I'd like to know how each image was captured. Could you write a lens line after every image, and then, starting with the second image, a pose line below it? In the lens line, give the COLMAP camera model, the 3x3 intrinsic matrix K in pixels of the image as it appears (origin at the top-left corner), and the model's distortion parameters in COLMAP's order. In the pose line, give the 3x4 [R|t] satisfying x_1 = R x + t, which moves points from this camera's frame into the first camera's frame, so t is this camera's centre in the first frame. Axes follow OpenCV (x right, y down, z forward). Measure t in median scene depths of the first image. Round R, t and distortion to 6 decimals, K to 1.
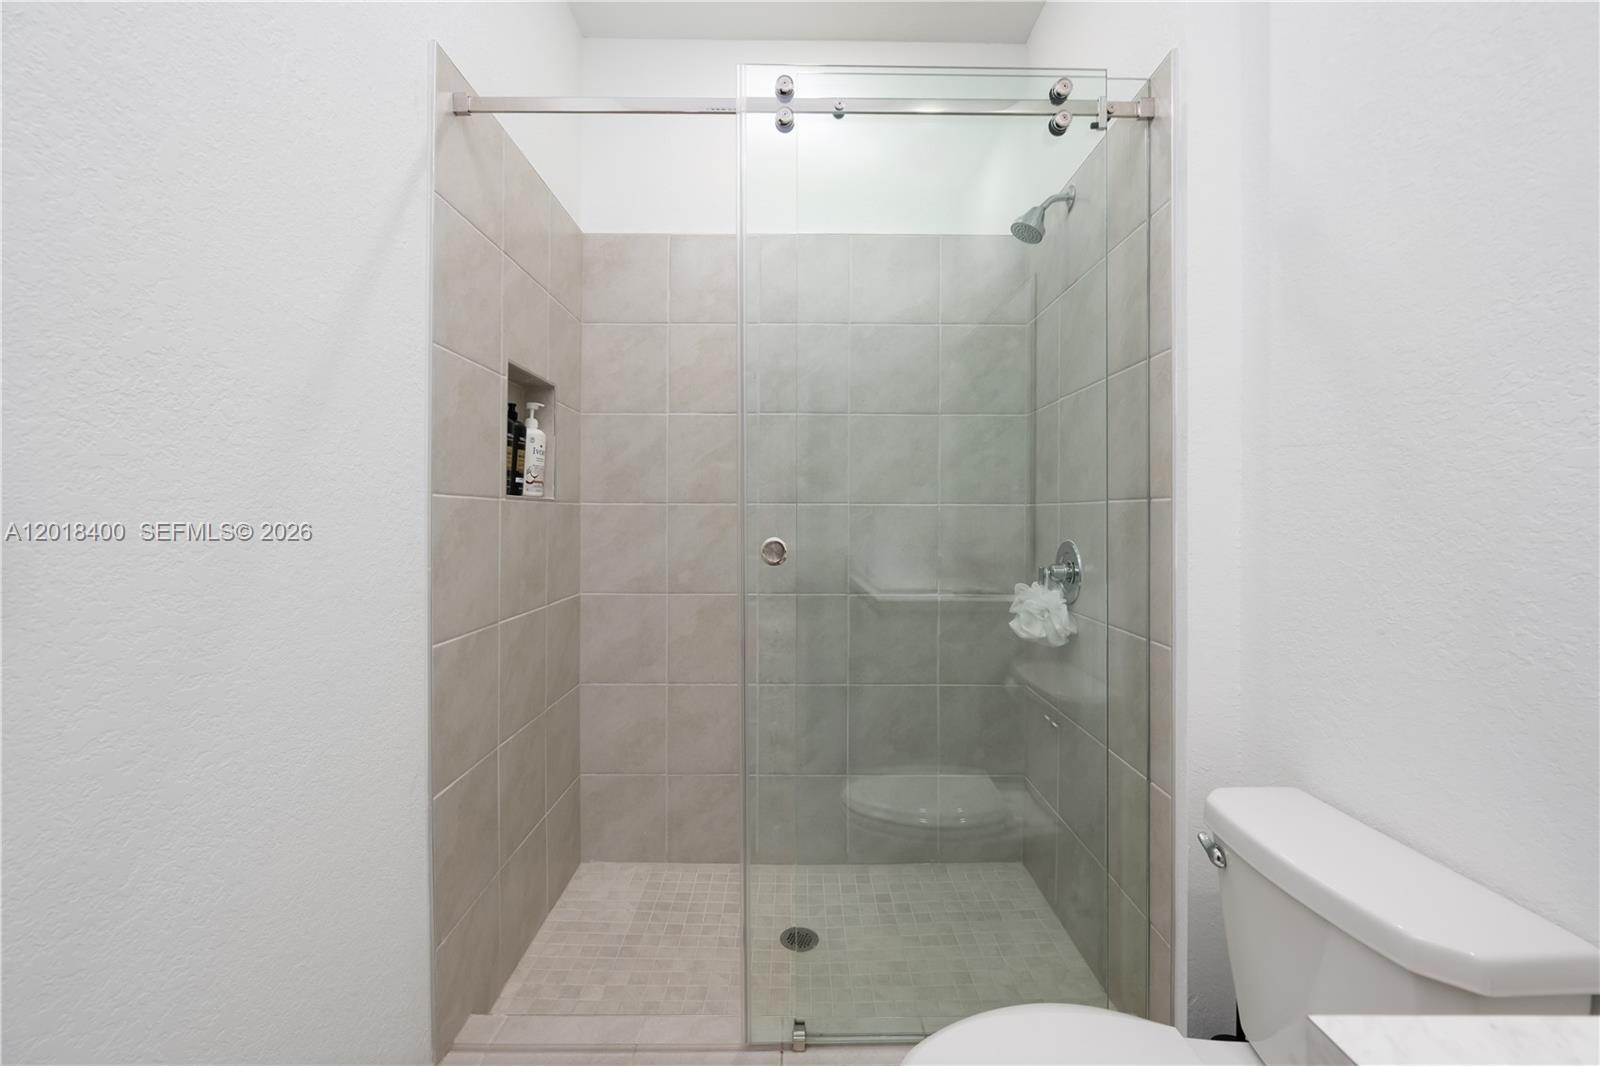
lens RADIAL K [[664.9, 0, 804.2], [0, 664.9, 509.8], [0, 0, 1]] dist [-0.001193, 0.000117]
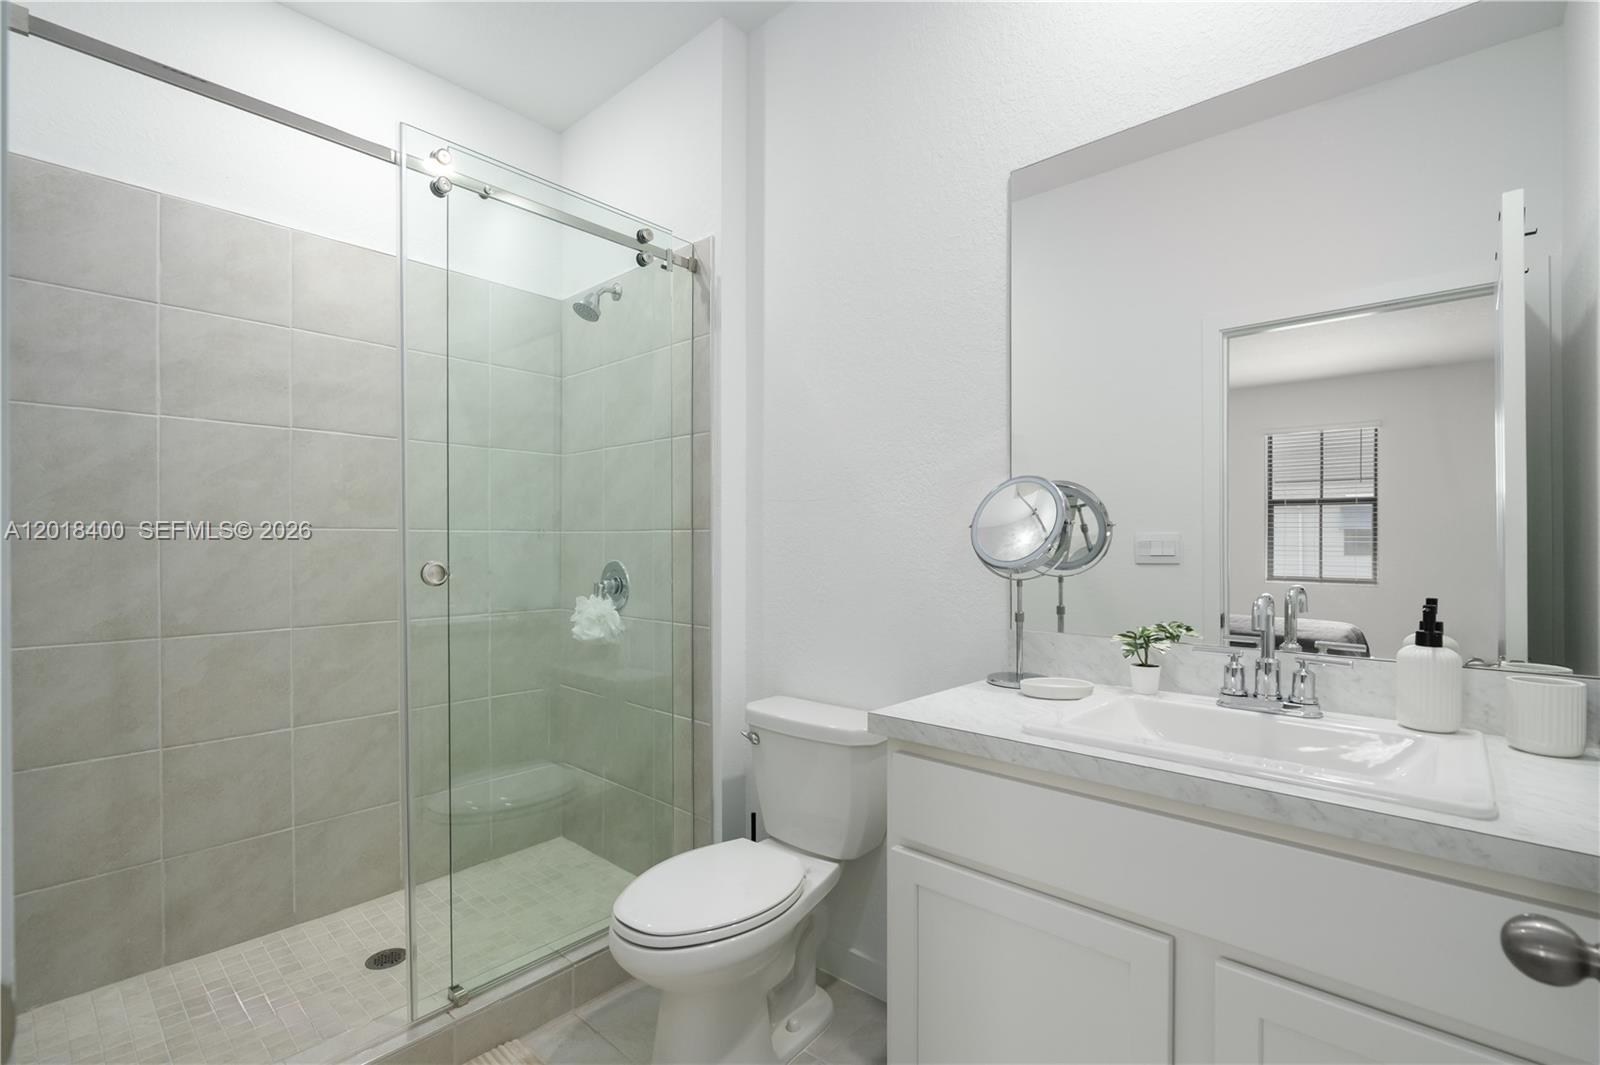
lens RADIAL K [[731.3, 0, 797.6], [0, 731.3, 537.5], [0, 0, 1]] dist [0.002011, 0.000426]
pose [[0.676643, 0.001533, 0.736310, -0.400457], [-0.004935, 0.999985, 0.002453, -0.003344], [-0.736295, -0.005293, 0.676640, -0.209028]]
